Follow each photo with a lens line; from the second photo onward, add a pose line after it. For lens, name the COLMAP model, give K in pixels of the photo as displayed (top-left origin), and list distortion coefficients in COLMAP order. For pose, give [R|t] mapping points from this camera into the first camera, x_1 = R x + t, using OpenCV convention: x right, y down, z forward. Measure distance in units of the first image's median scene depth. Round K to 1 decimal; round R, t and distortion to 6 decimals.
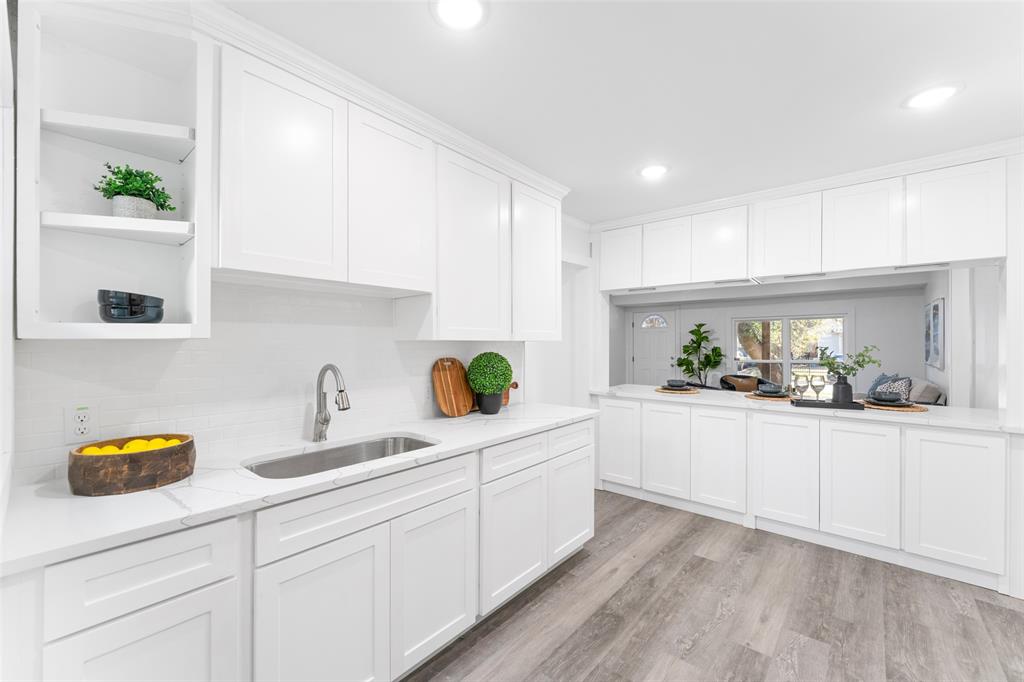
lens RADIAL K [[421.2, 0, 512.0], [0, 421.2, 341.0], [0, 0, 1]] dist [0.034754, 0.000069]
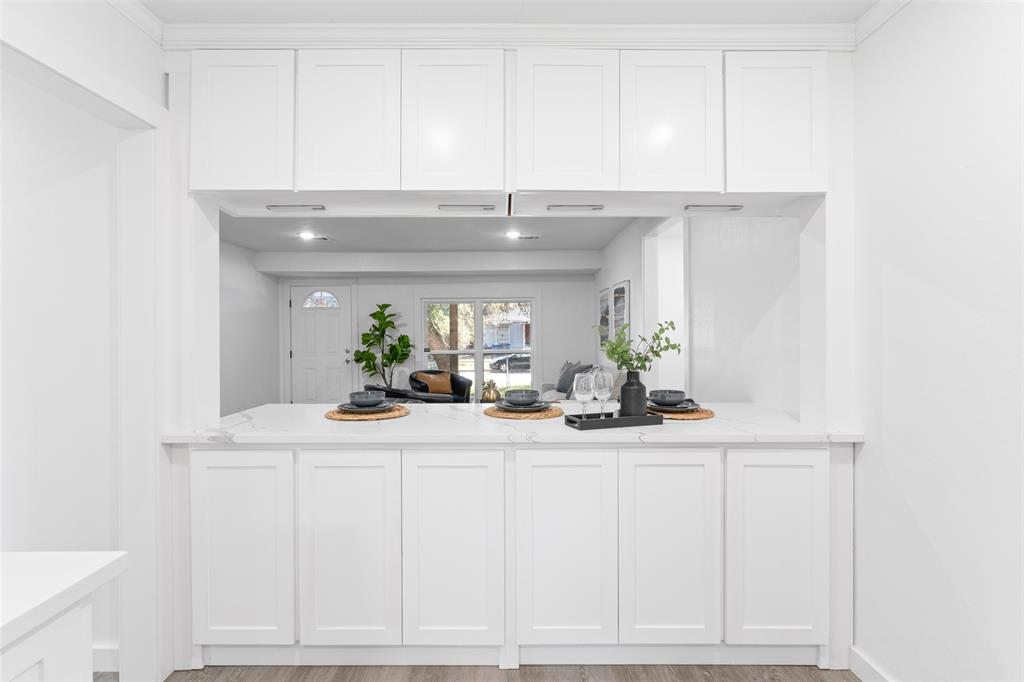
lens RADIAL K [[468.6, 0, 512.0], [0, 468.6, 341.0], [0, 0, 1]] dist [-0.017086, 0.000179]
pose [[0.757012, -0.010385, 0.653318, 0.077871], [-0.000776, 0.999859, 0.016794, 0.010453], [-0.653401, -0.013220, 0.756897, 0.235849]]
